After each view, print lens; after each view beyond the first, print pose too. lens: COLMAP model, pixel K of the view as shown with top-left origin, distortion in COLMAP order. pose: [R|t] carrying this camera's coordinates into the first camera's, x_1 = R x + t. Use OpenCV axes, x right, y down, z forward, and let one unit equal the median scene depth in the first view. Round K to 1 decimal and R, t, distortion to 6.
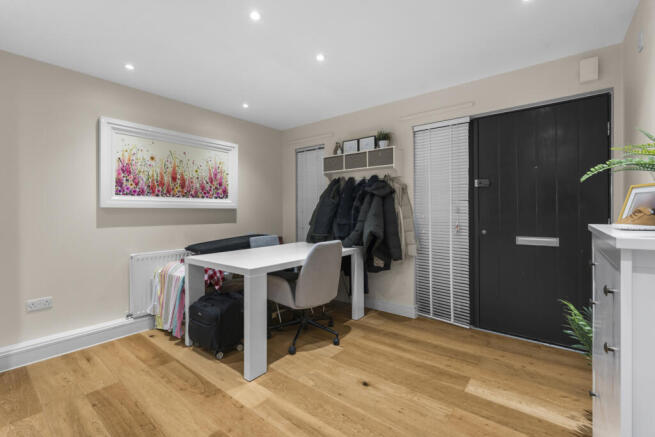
lens RADIAL K [[291.6, 0, 327.5], [0, 291.6, 218.5], [0, 0, 1]] dist [0.000262, 0.000222]
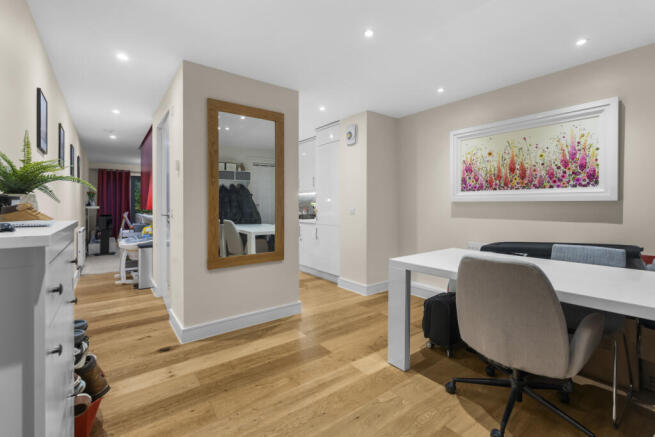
lens RADIAL K [[294.4, 0, 327.7], [0, 294.4, 212.2], [0, 0, 1]] dist [0.000944, 0.000060]
pose [[-0.247003, 0.026553, -0.968651, 0.540037], [-0.022717, 0.999191, 0.033183, -0.019300], [0.968748, 0.030202, -0.246200, 0.672316]]
